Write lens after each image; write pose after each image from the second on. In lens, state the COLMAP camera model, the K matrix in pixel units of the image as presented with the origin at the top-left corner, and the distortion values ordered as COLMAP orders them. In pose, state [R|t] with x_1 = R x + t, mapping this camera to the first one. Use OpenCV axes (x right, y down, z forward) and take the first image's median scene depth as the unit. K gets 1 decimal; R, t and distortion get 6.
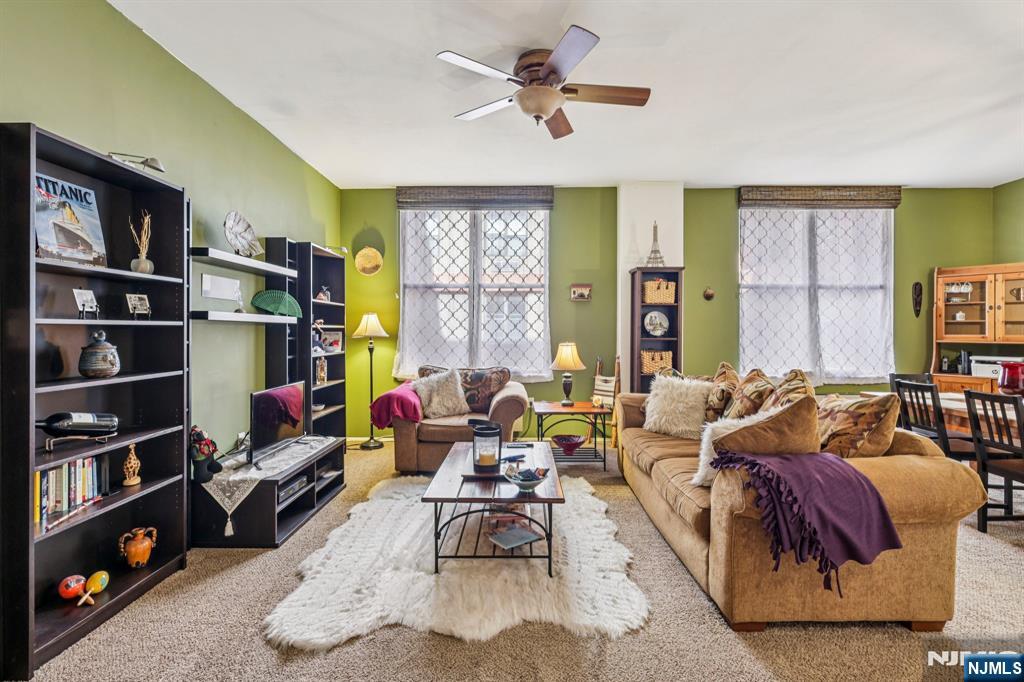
lens RADIAL K [[473.4, 0, 509.9], [0, 473.4, 333.9], [0, 0, 1]] dist [0.000843, 0.000703]
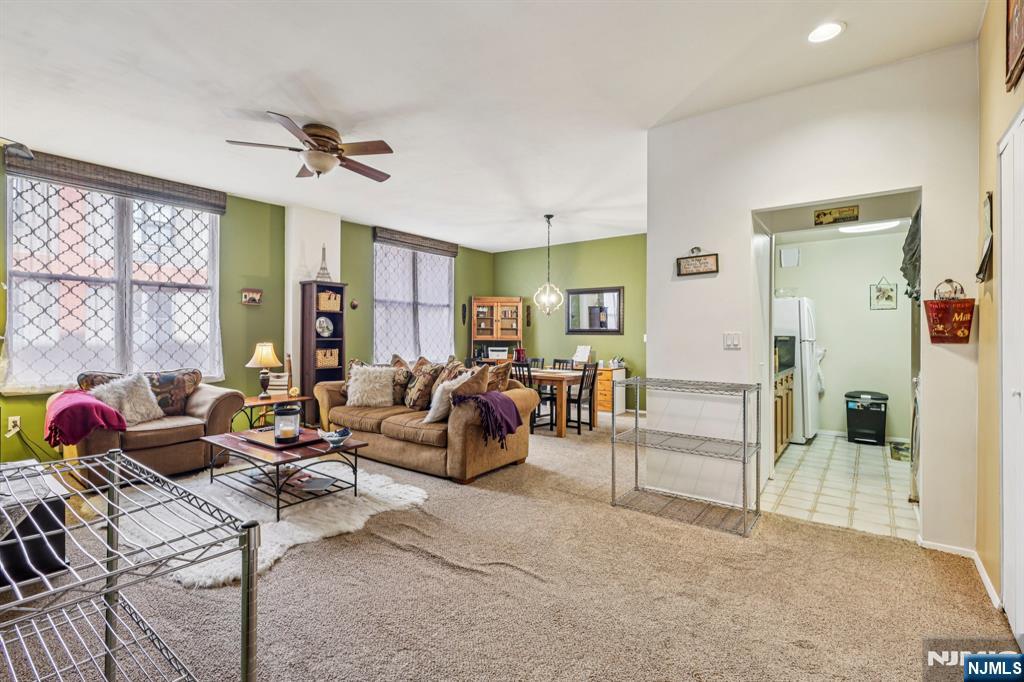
lens RADIAL K [[475.9, 0, 512.0], [0, 475.9, 341.0], [0, 0, 1]] dist [-0.000863, -0.000159]
pose [[0.597254, -0.010281, 0.801987, -0.388551], [0.001306, 0.999929, 0.011846, 0.001000], [-0.802051, -0.006027, 0.597225, -0.133069]]
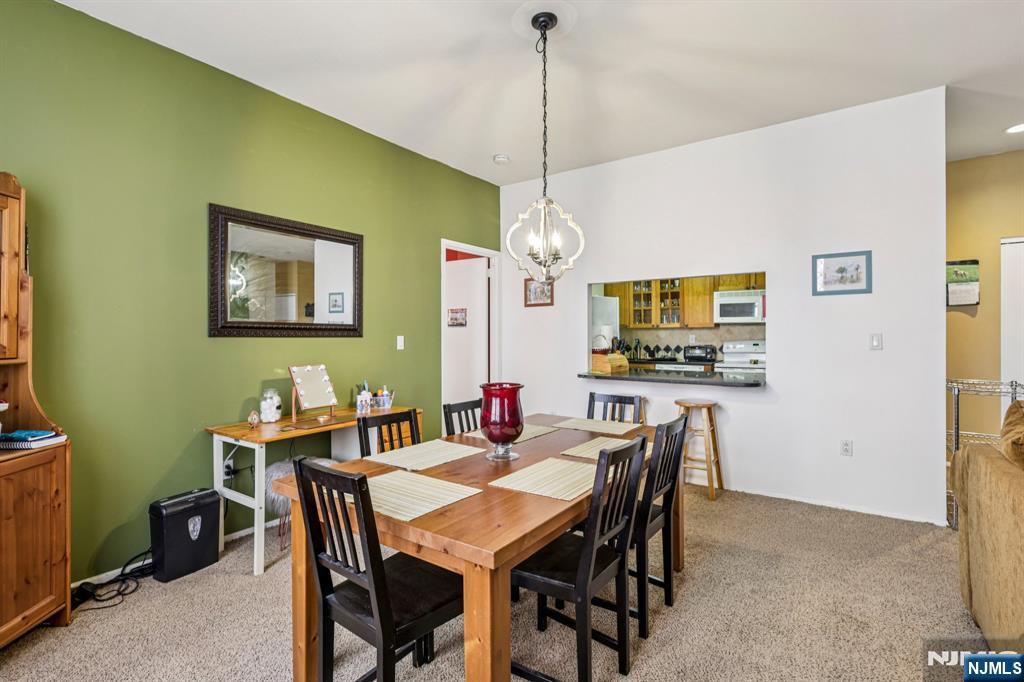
lens RADIAL K [[475.9, 0, 512.0], [0, 475.9, 341.0], [0, 0, 1]] dist [-0.000863, -0.000159]
pose [[-0.825494, -0.004234, 0.564396, 0.424805], [0.003870, 0.999906, 0.013162, -0.002106], [-0.564398, 0.013049, -0.825400, 0.933250]]
